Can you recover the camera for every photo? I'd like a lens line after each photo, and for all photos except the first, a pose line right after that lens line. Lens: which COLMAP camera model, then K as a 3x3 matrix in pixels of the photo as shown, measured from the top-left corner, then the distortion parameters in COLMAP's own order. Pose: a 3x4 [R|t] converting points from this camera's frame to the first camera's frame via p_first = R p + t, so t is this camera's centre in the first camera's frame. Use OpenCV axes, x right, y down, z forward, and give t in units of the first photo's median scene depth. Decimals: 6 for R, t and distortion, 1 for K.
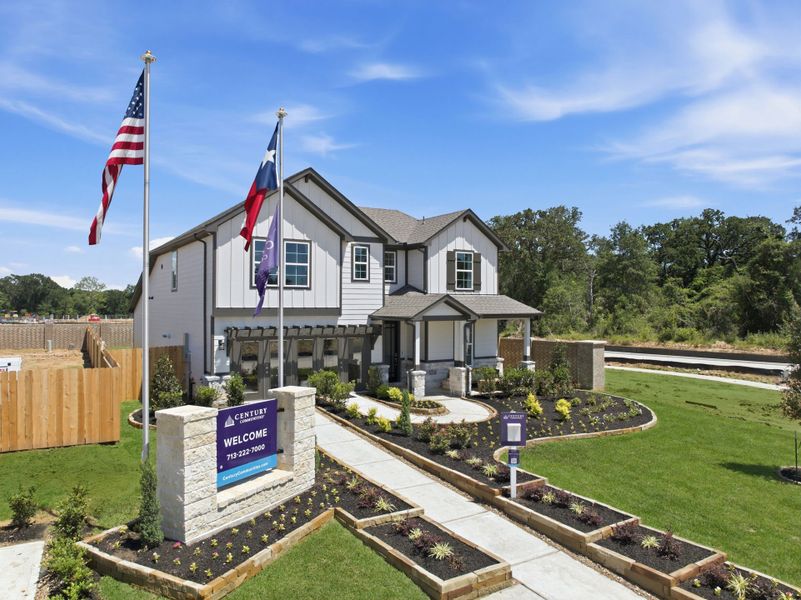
lens RADIAL K [[572.0, 0, 399.1], [0, 572.0, 298.0], [0, 0, 1]] dist [-0.012662, -0.001179]
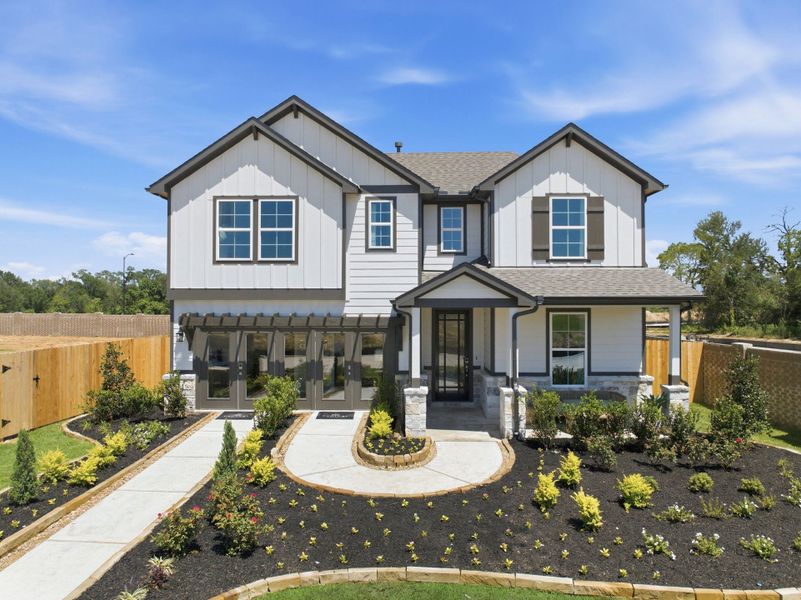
lens RADIAL K [[572.0, 0, 405.2], [0, 572.0, 299.9], [0, 0, 1]] dist [-0.012662, -0.001179]
pose [[0.826885, -0.005067, -0.562348, 0.342887], [0.006970, 0.999975, 0.001238, 0.029307], [0.562327, -0.004943, 0.826900, 0.447669]]
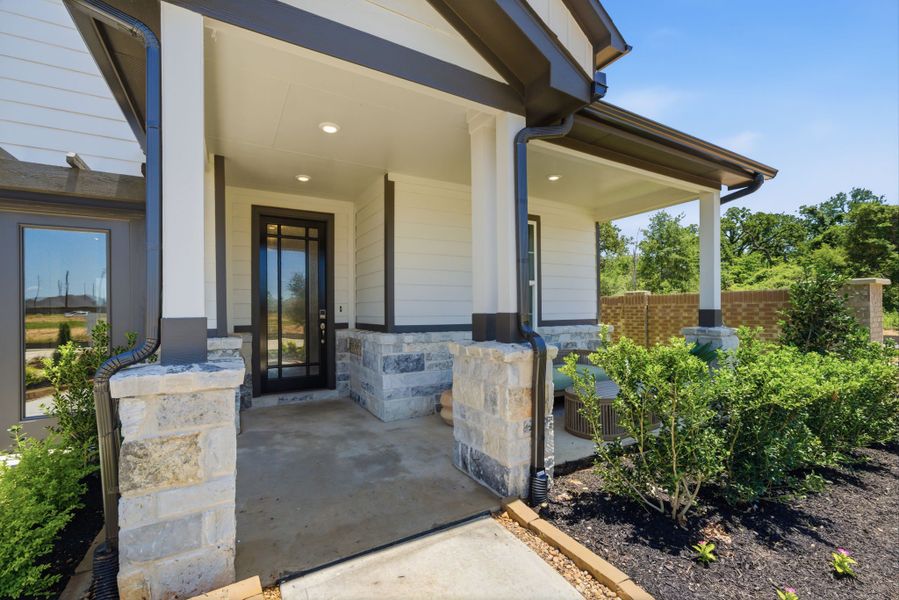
lens RADIAL K [[364.5, 0, 433.1], [0, 364.5, 311.1], [0, 0, 1]] dist [-0.001037, -0.000022]
pose [[0.996575, -0.009897, -0.082105, 0.092243], [0.010206, 0.999942, 0.003344, 0.106647], [0.082067, -0.004170, 0.996618, 0.851609]]
